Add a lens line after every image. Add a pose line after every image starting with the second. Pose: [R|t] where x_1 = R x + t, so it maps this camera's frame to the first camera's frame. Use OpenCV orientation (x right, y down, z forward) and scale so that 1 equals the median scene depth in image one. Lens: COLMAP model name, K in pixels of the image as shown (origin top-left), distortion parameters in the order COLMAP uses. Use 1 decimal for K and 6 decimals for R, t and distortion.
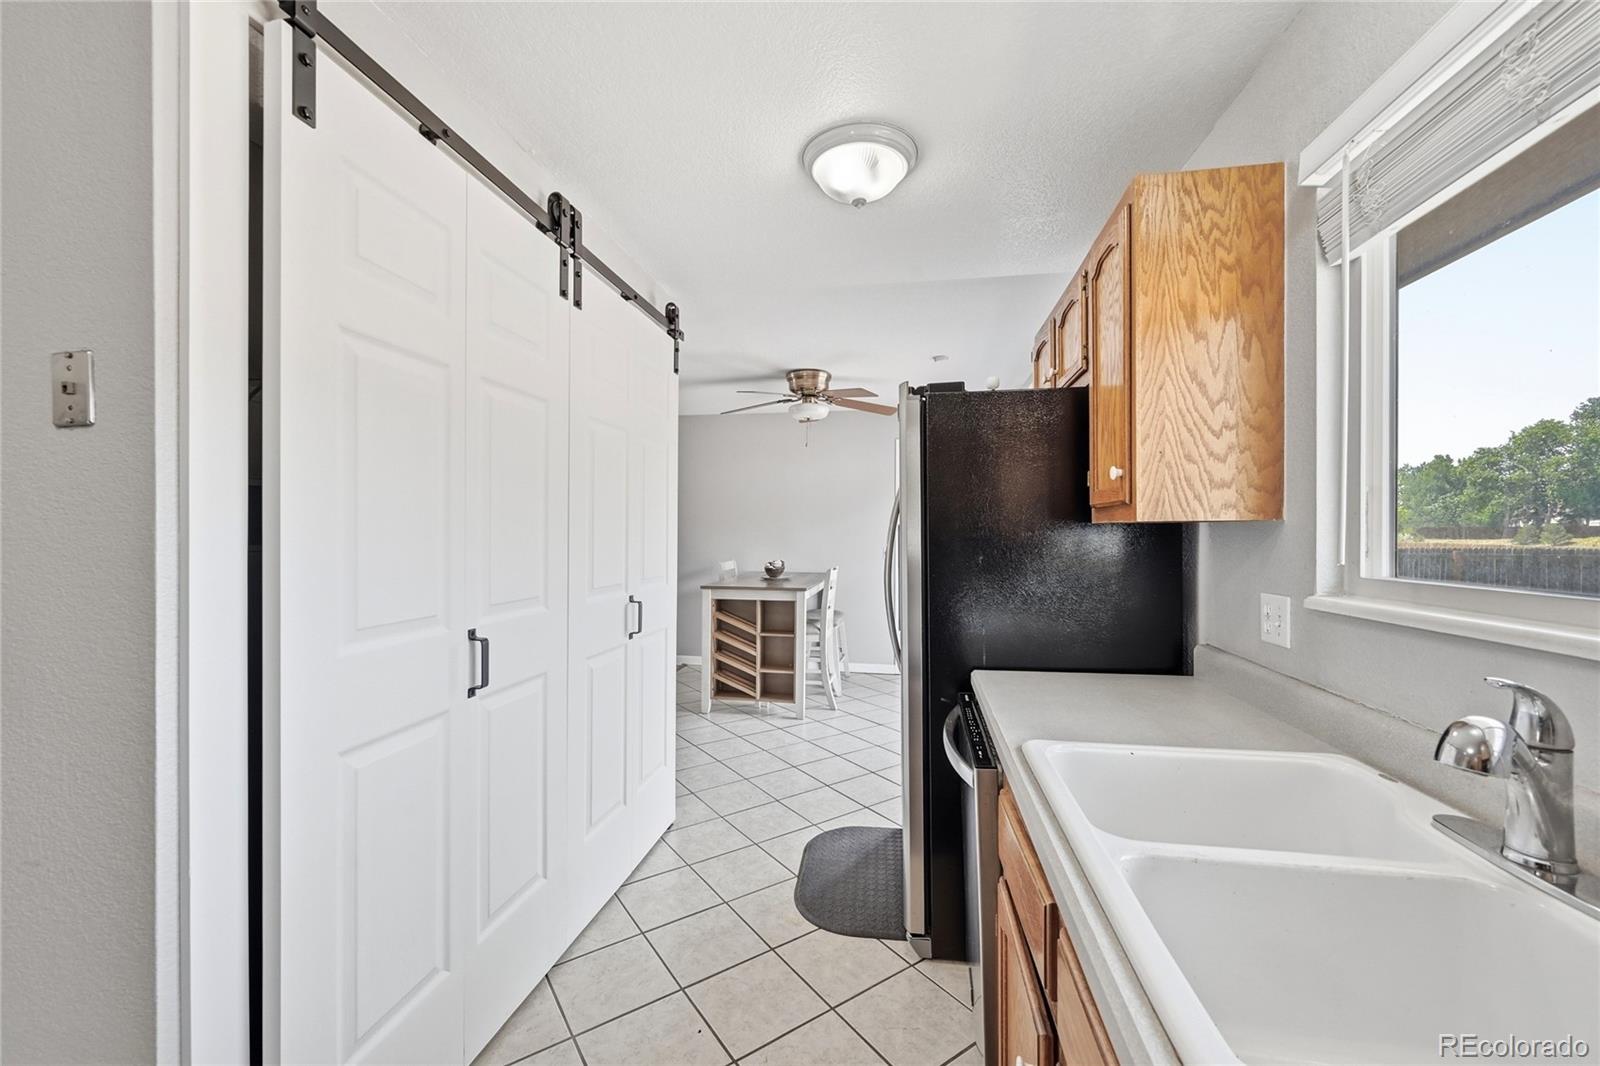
lens RADIAL K [[650.9, 0, 801.0], [0, 650.9, 529.4], [0, 0, 1]] dist [-0.003852, 0.001165]
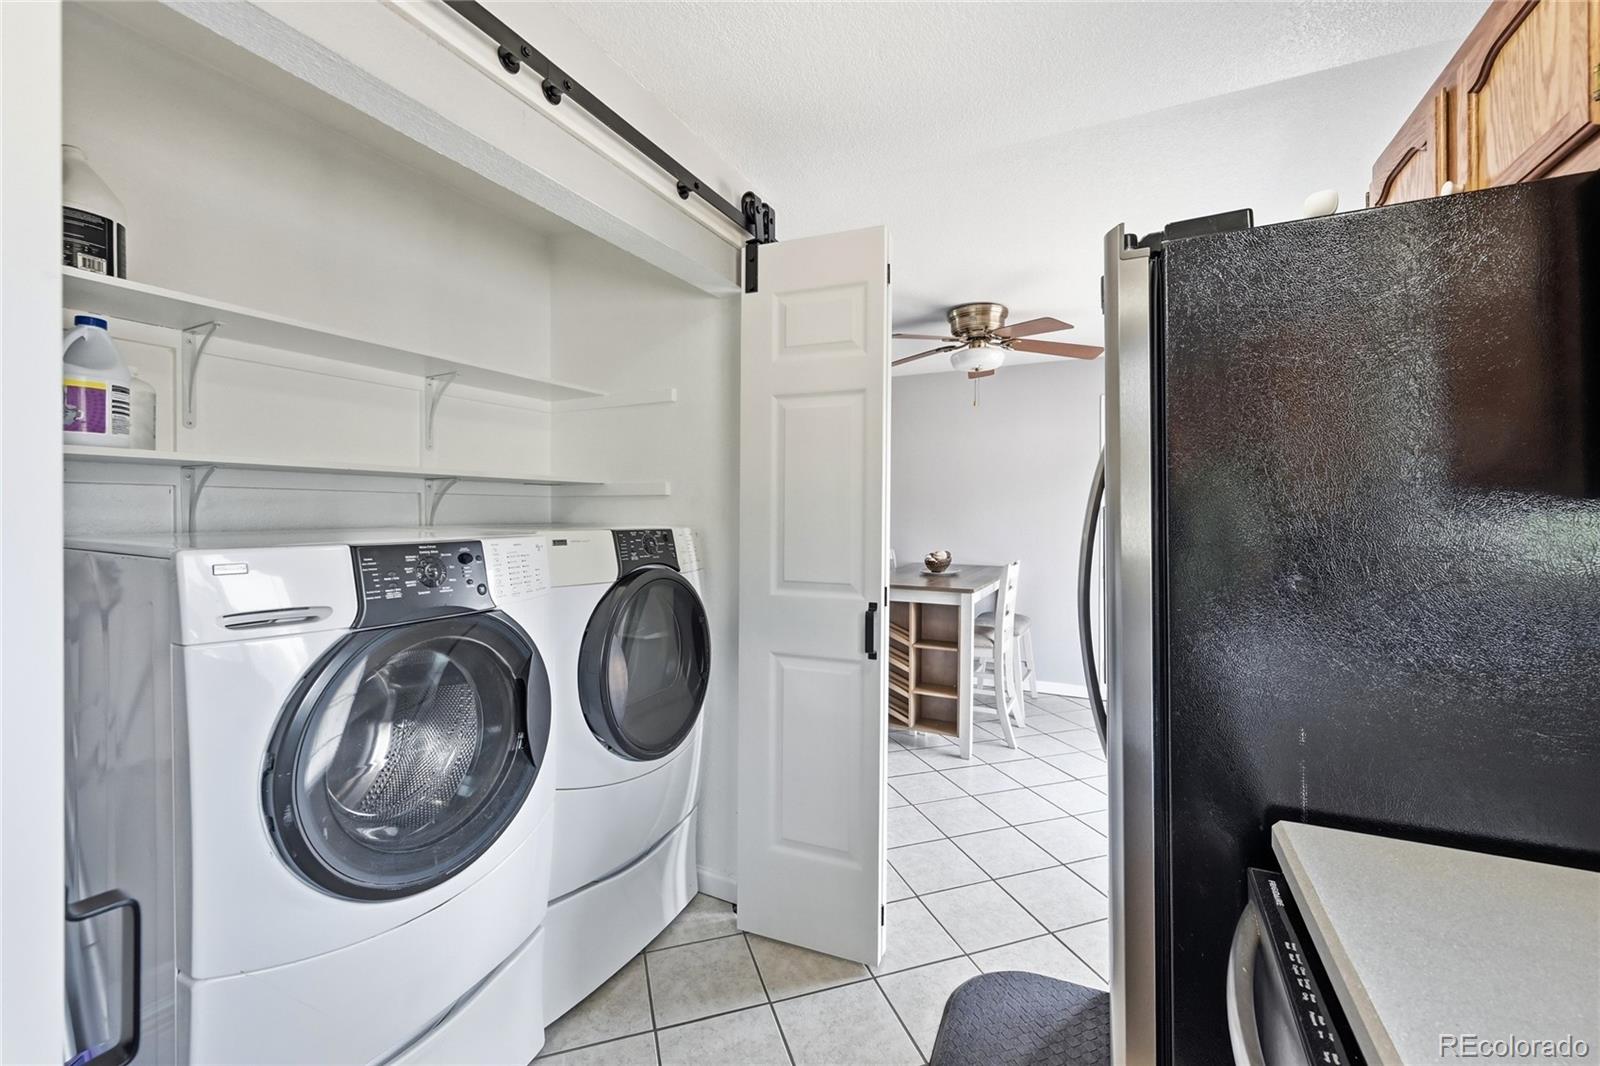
lens RADIAL K [[650.9, 0, 803.0], [0, 650.9, 523.8], [0, 0, 1]] dist [-0.003852, 0.001165]
pose [[0.959357, -0.002011, -0.282189, 0.031040], [0.007451, 0.999806, 0.018207, -0.002523], [0.282098, -0.019569, 0.959186, 0.203493]]
